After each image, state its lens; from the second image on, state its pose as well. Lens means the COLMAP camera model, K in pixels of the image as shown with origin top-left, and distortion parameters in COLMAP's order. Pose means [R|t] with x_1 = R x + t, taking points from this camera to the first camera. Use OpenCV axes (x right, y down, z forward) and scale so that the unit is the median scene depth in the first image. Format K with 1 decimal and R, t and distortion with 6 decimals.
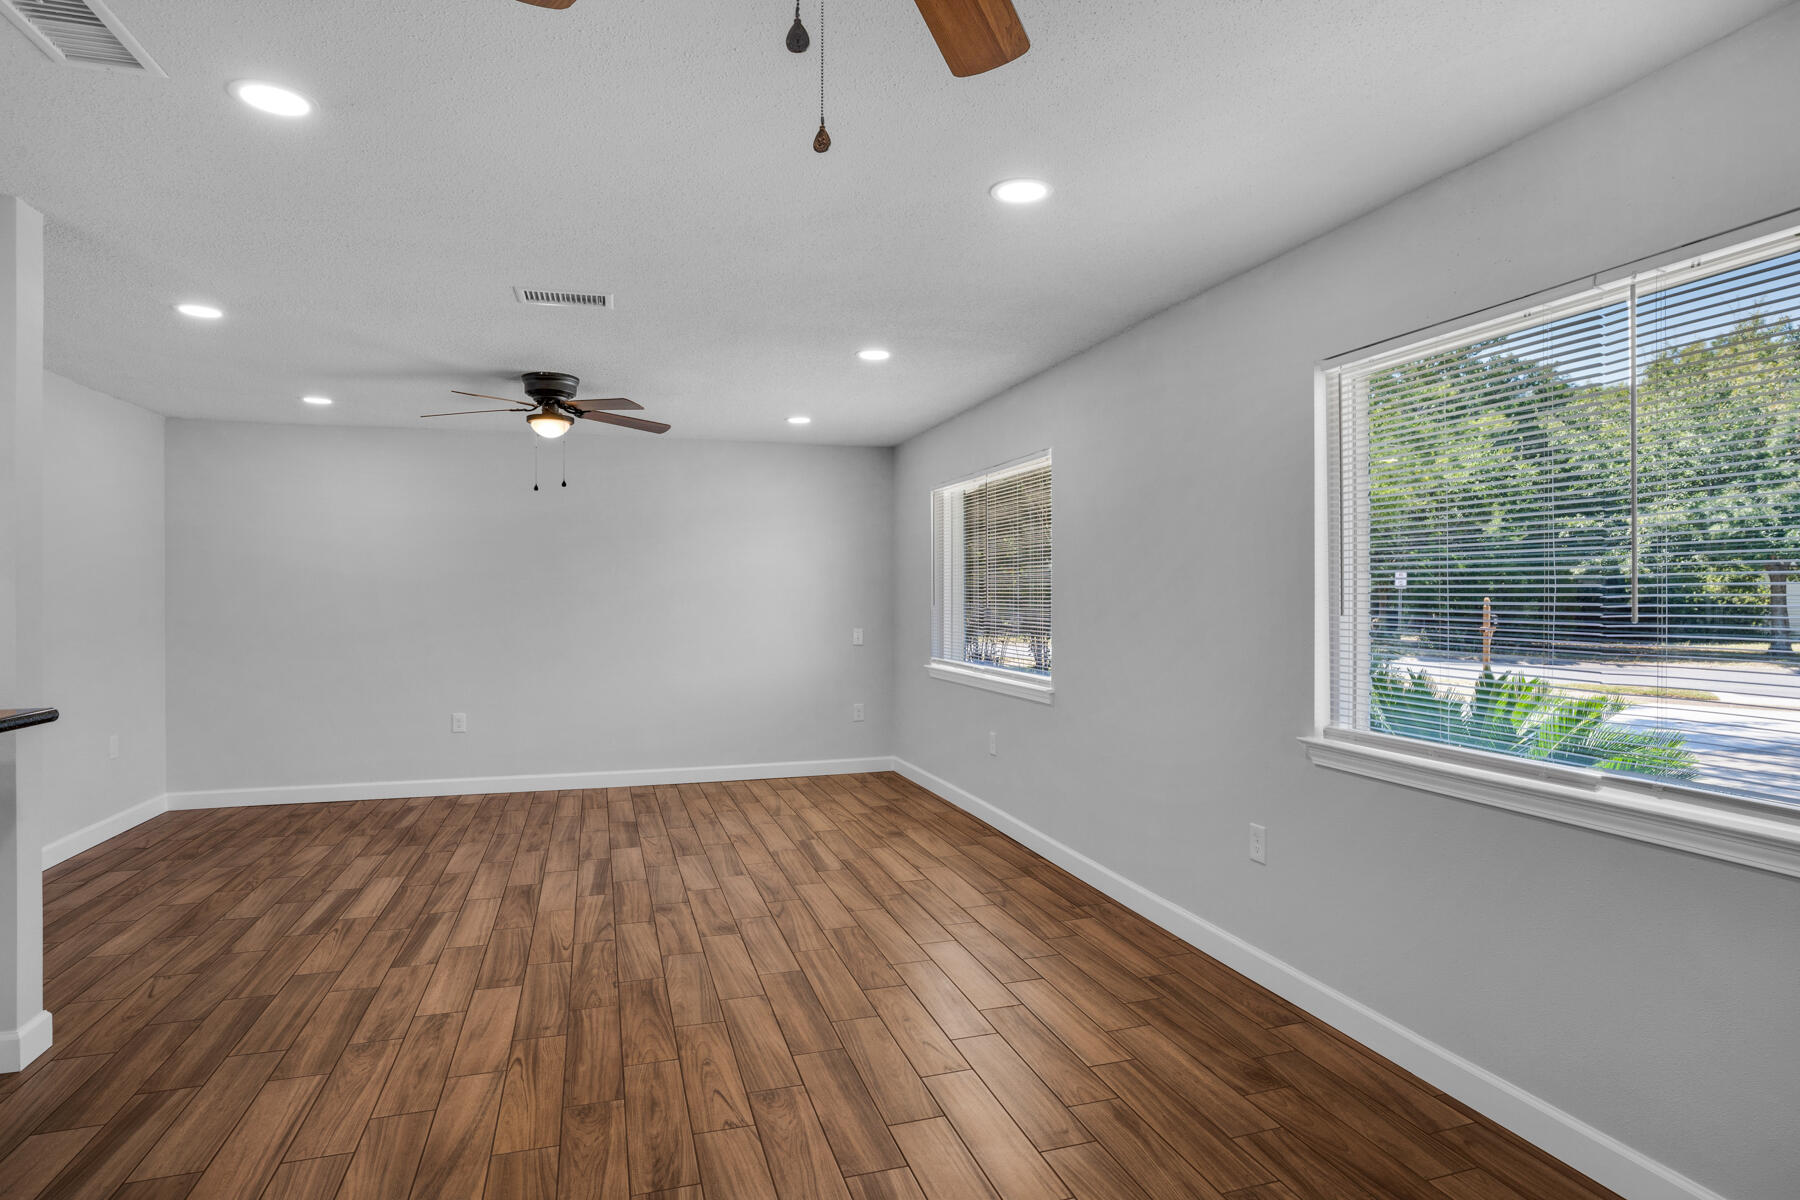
lens RADIAL K [[954.6, 0, 895.6], [0, 954.6, 589.0], [0, 0, 1]] dist [-0.067194, 0.038157]
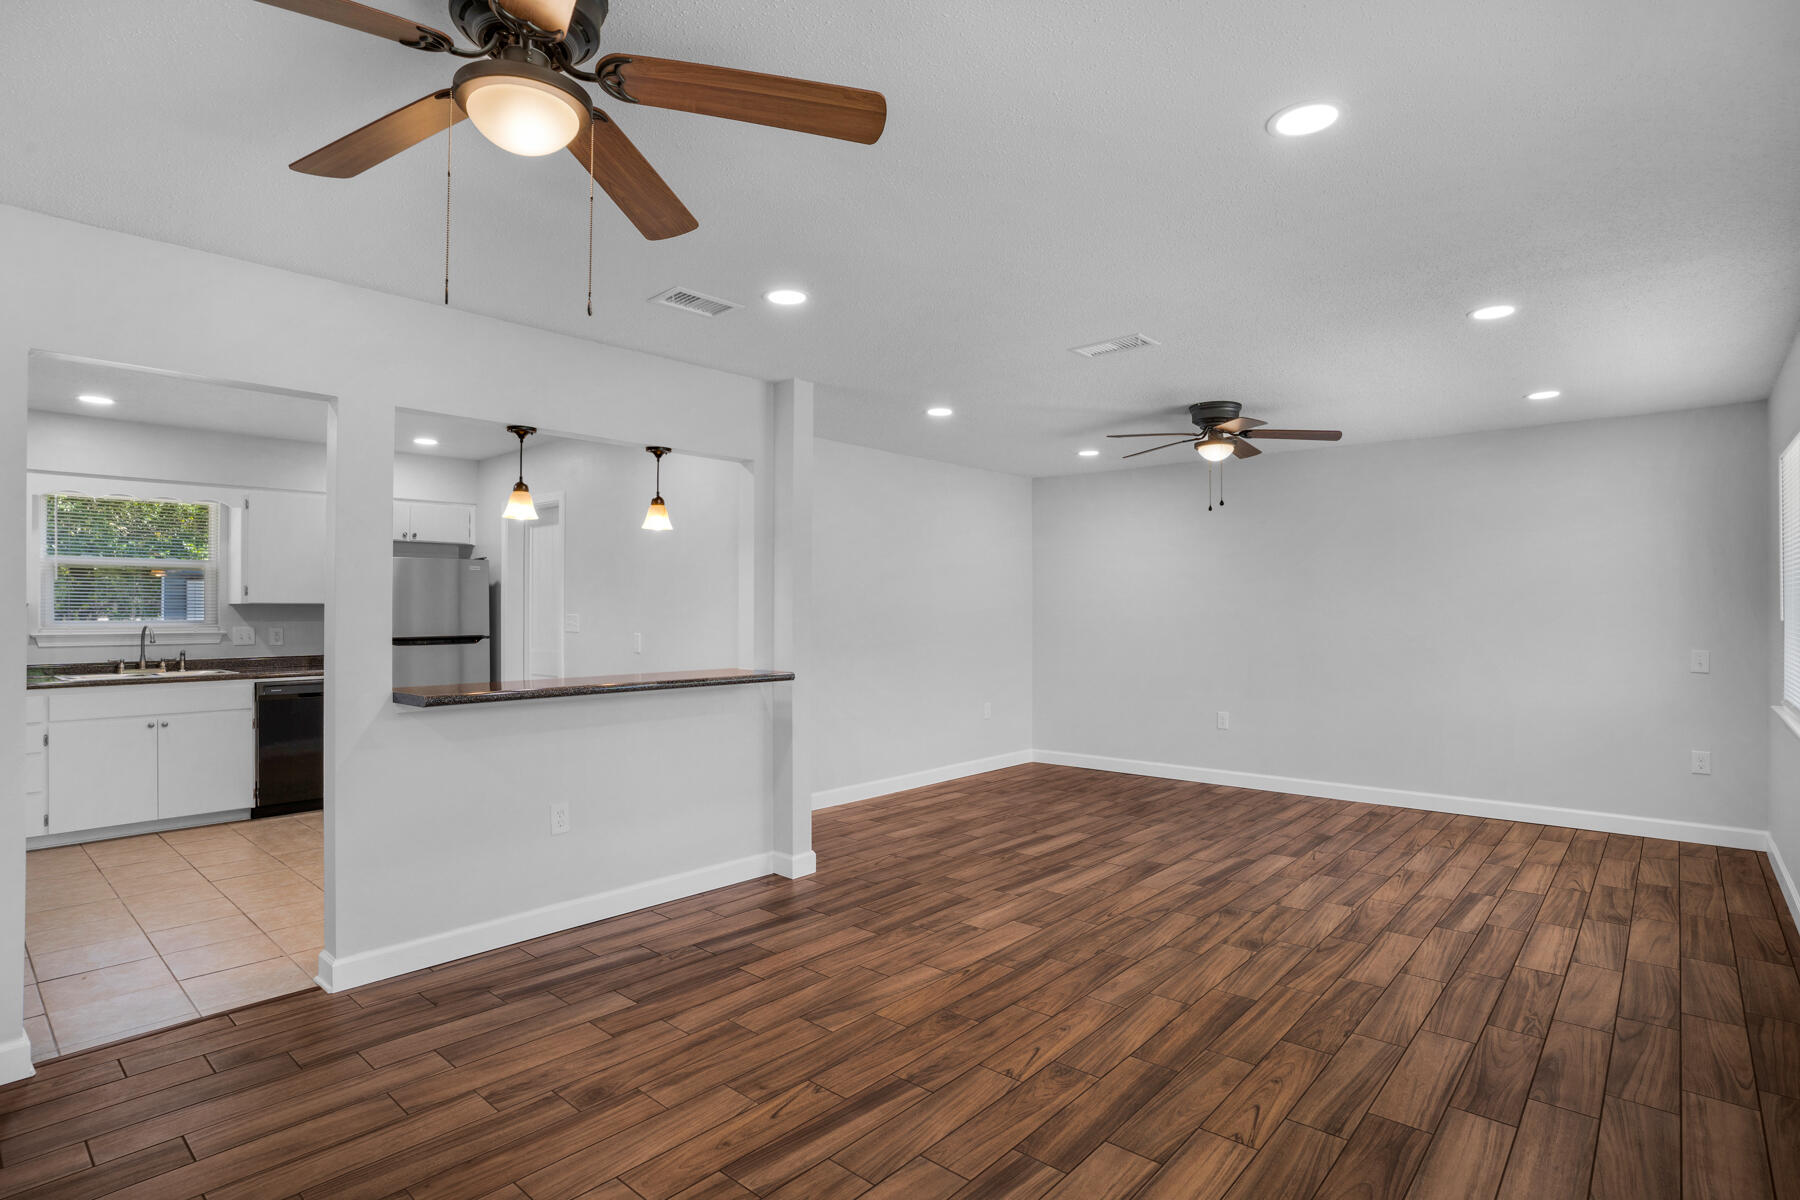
lens RADIAL K [[910.3, 0, 904.7], [0, 910.3, 595.2], [0, 0, 1]] dist [-0.075724, 0.039567]
pose [[0.517638, -0.011647, -0.855520, 0.486707], [0.007205, 0.999931, -0.009253, 0.001895], [0.855569, -0.001374, 0.517686, 0.234732]]
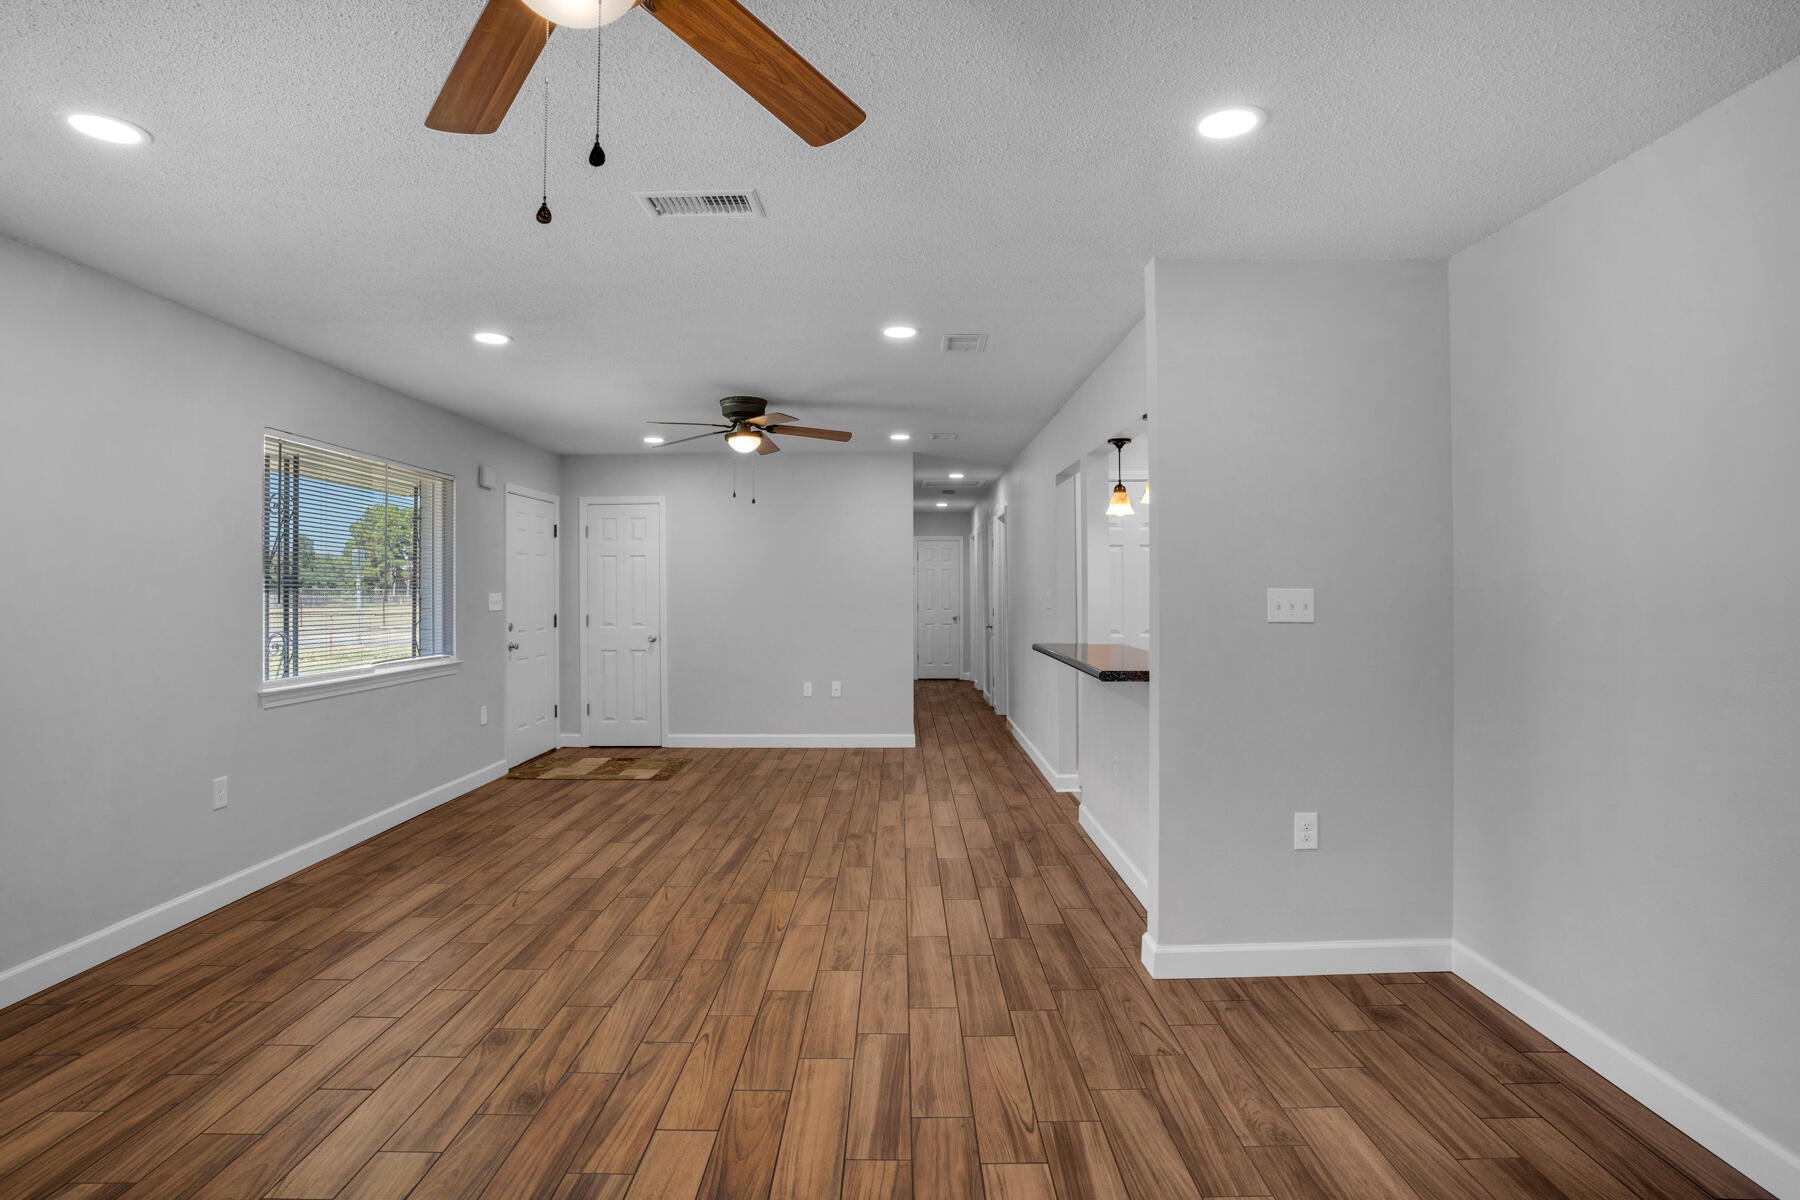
lens RADIAL K [[910.3, 0, 904.7], [0, 910.3, 595.2], [0, 0, 1]] dist [-0.075724, 0.039567]
pose [[-0.955930, 0.002142, 0.293586, -0.773363], [0.001547, 0.999996, -0.002260, 0.015752], [-0.293589, -0.001706, -0.955930, 1.764961]]
